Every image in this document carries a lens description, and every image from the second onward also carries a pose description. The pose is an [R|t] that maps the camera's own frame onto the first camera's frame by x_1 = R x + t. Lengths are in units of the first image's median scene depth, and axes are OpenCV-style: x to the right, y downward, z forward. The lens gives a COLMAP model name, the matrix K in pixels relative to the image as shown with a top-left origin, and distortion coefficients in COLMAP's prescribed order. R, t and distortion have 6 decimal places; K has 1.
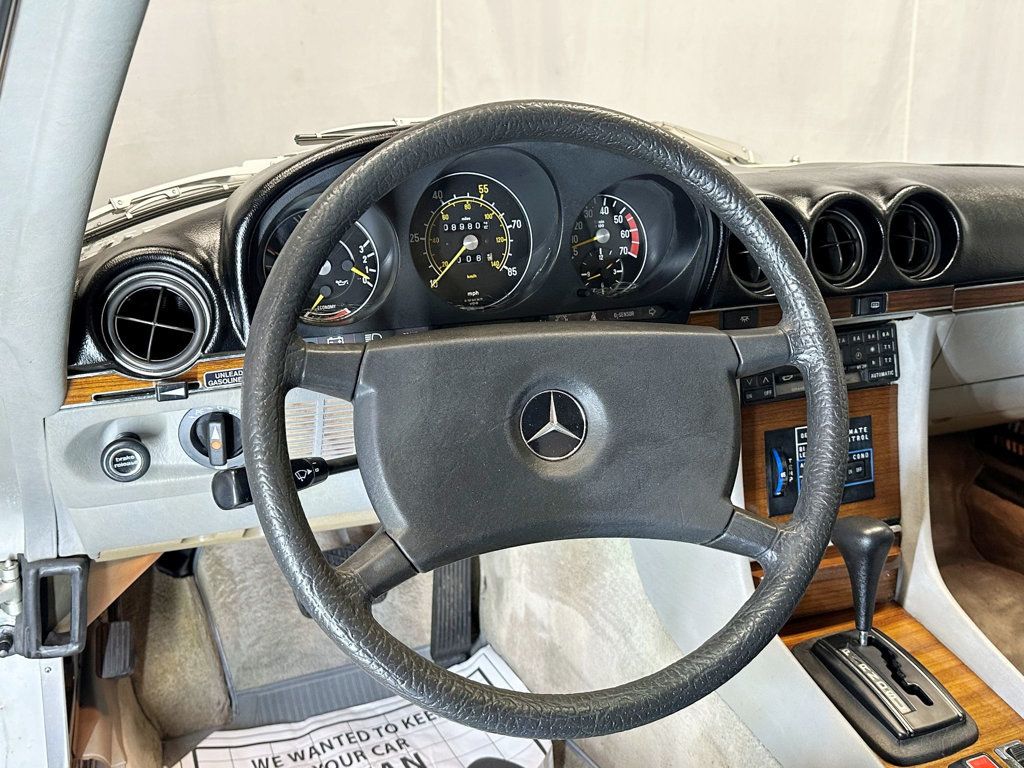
lens RADIAL K [[976.2, 0, 512.0], [0, 976.2, 384.0], [0, 0, 1]] dist [0.167578, -0.353643]
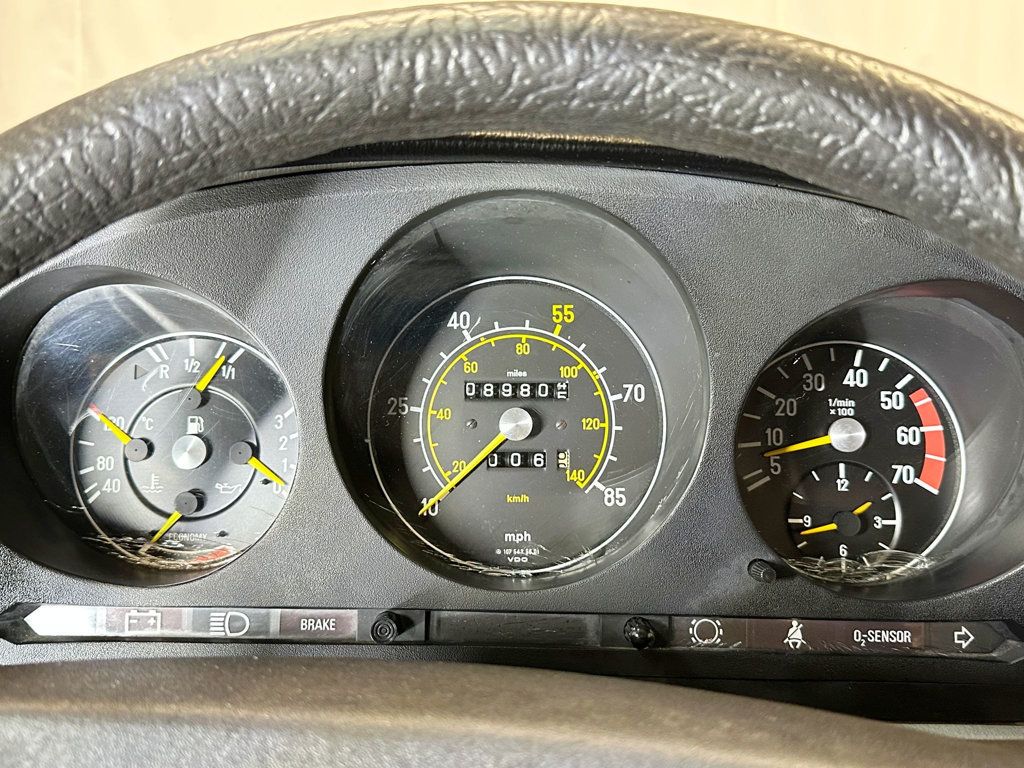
lens RADIAL K [[976.2, 0, 512.0], [0, 976.2, 384.0], [0, 0, 1]] dist [0.167578, -0.353643]
pose [[0.926111, 0.054818, -0.373247, 0.115075], [-0.129029, 0.975745, -0.176844, -0.077018], [0.354499, 0.211937, 0.910721, 0.545137]]
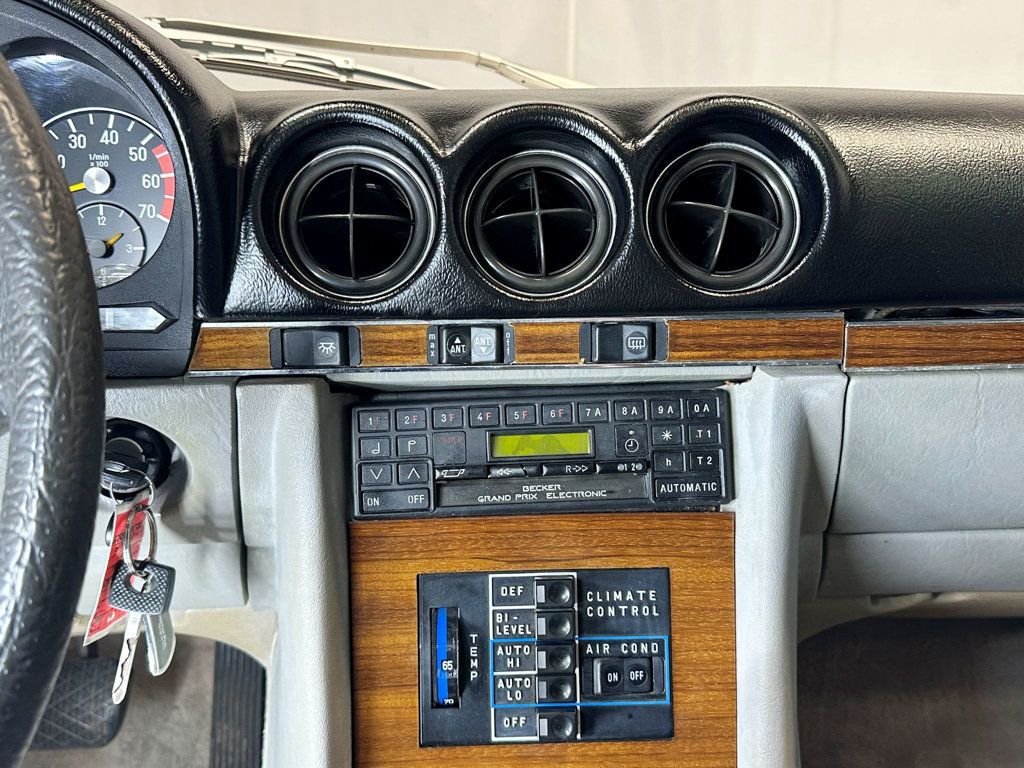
lens RADIAL K [[976.2, 0, 512.0], [0, 976.2, 384.0], [0, 0, 1]] dist [0.167578, -0.353643]
pose [[0.942111, 0.066219, -0.328696, 0.492926], [-0.093365, 0.993342, -0.067486, -0.021926], [0.322039, 0.094268, 0.942021, 0.551047]]
